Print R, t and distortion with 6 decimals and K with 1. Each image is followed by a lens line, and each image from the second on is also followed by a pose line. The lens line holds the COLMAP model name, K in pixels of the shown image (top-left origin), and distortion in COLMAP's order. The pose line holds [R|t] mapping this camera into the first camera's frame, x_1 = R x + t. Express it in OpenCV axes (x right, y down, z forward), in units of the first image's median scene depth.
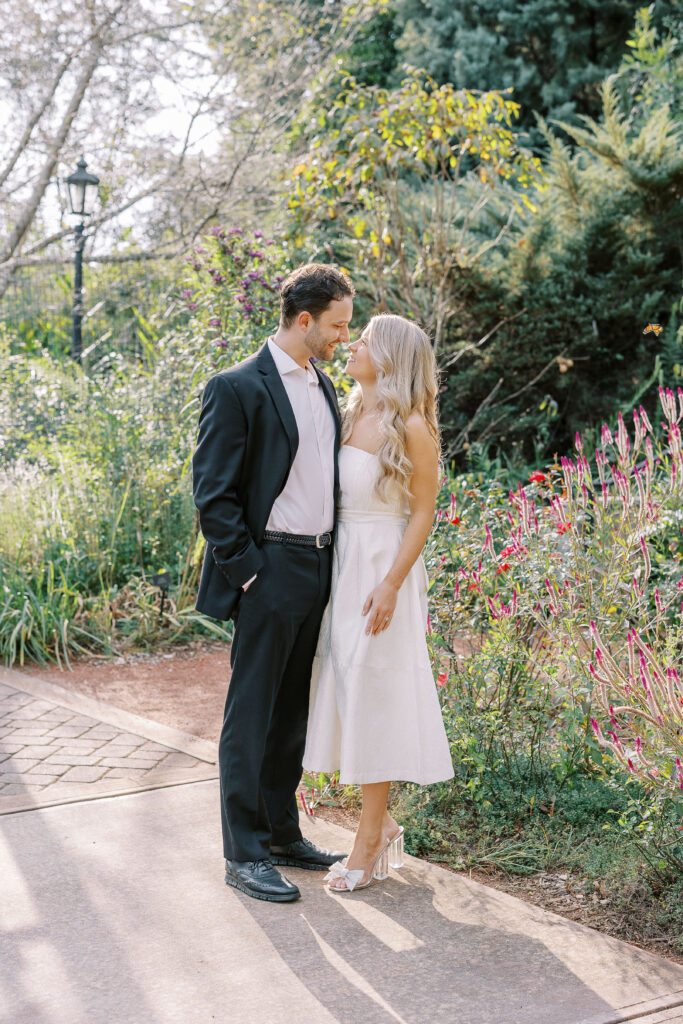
lens RADIAL K [[1488.1, 0, 341.5], [0, 1488.1, 512.0], [0, 0, 1]] dist [0.011209, -0.027778]
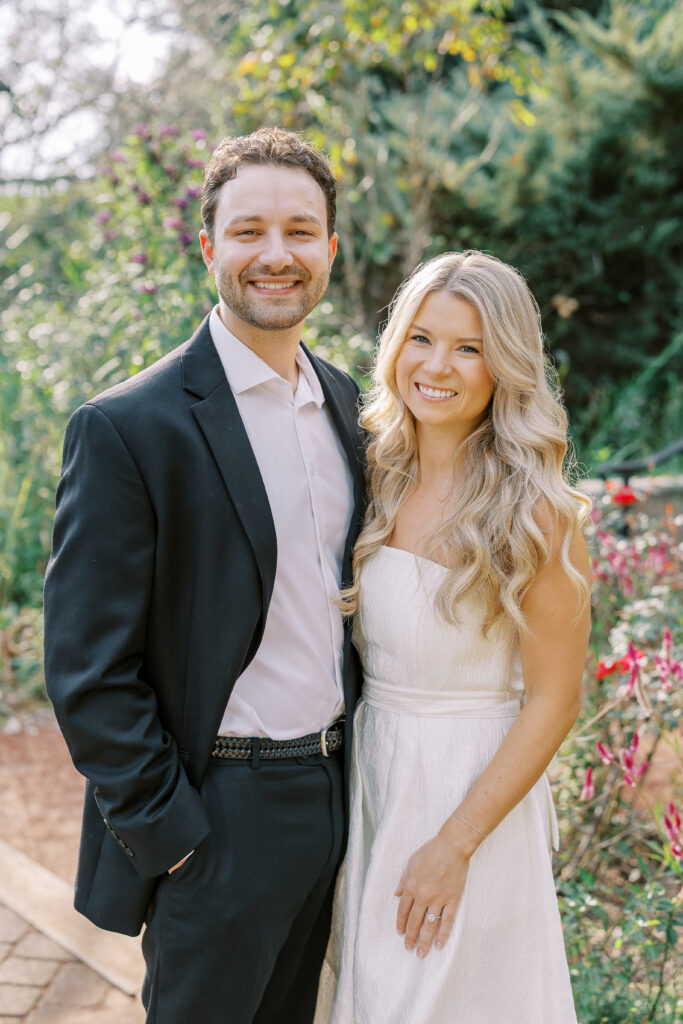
lens RADIAL K [[1488.1, 0, 341.5], [0, 1488.1, 512.0], [0, 0, 1]] dist [0.011209, -0.027778]
pose [[0.999241, -0.001169, 0.038943, -0.008644], [-0.000648, 0.998913, 0.046599, -0.022709], [-0.038955, -0.046589, 0.998154, 0.161395]]
